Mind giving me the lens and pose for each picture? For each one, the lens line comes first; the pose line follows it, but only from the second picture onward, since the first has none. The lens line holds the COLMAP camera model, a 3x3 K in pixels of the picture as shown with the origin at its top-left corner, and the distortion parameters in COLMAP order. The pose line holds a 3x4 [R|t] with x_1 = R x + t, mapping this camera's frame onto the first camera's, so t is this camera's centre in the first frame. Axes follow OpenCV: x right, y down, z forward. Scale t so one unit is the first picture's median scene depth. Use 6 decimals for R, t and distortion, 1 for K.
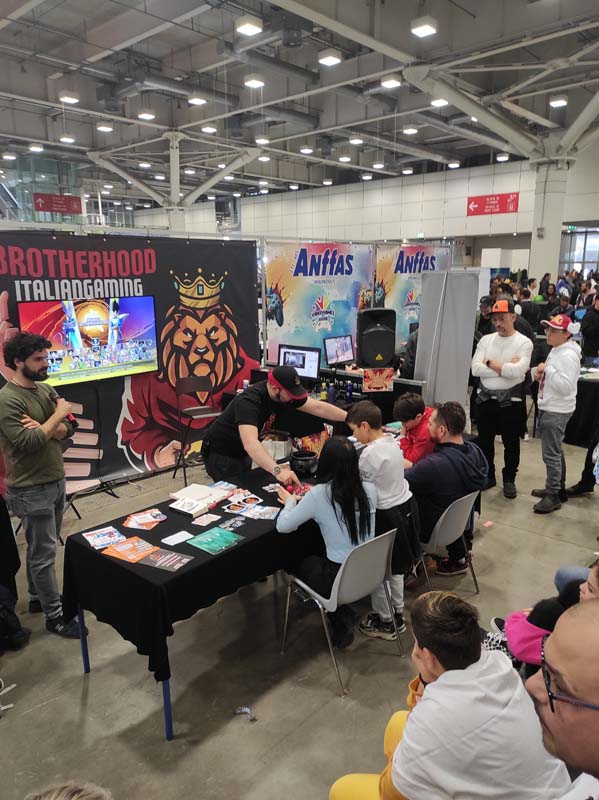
lens RADIAL K [[583.1, 0, 298.0], [0, 583.1, 399.8], [0, 0, 1]] dist [0.009424, 0.009255]
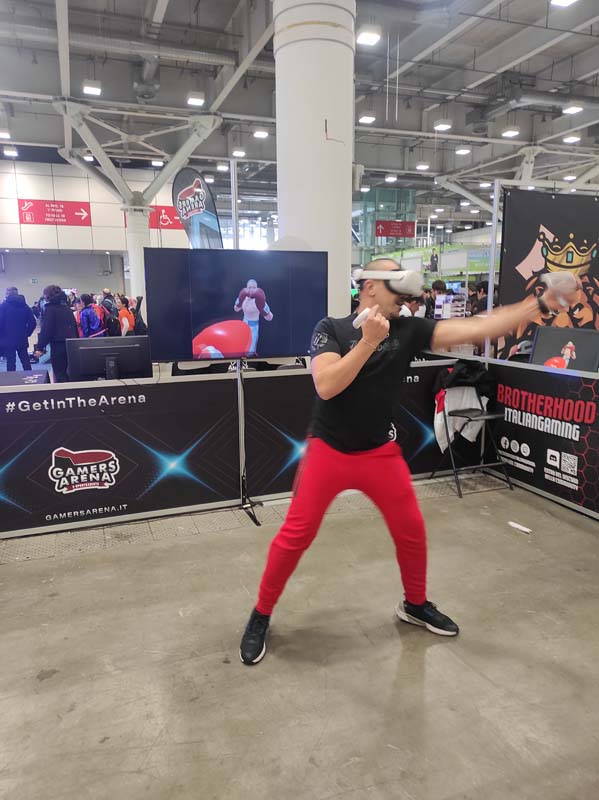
lens RADIAL K [[583.1, 0, 301.2], [0, 583.1, 401.0], [0, 0, 1]] dist [0.009424, 0.009255]
pose [[0.892808, 0.073803, -0.444351, -0.103128], [-0.091448, 0.995640, -0.018373, 0.030822], [0.441058, 0.057039, 0.895664, -0.046146]]
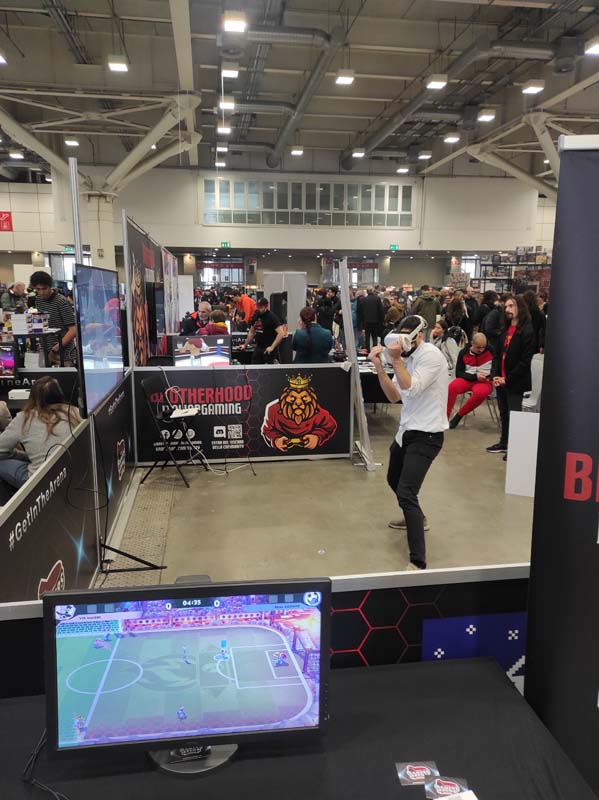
lens RADIAL K [[583.1, 0, 299.7], [0, 583.1, 399.5], [0, 0, 1]] dist [0.009424, 0.009255]
pose [[0.619422, -0.138940, 0.772666, -0.264094], [0.165615, 0.985191, 0.044388, 0.020268], [-0.767390, 0.100470, 0.633260, -0.031640]]
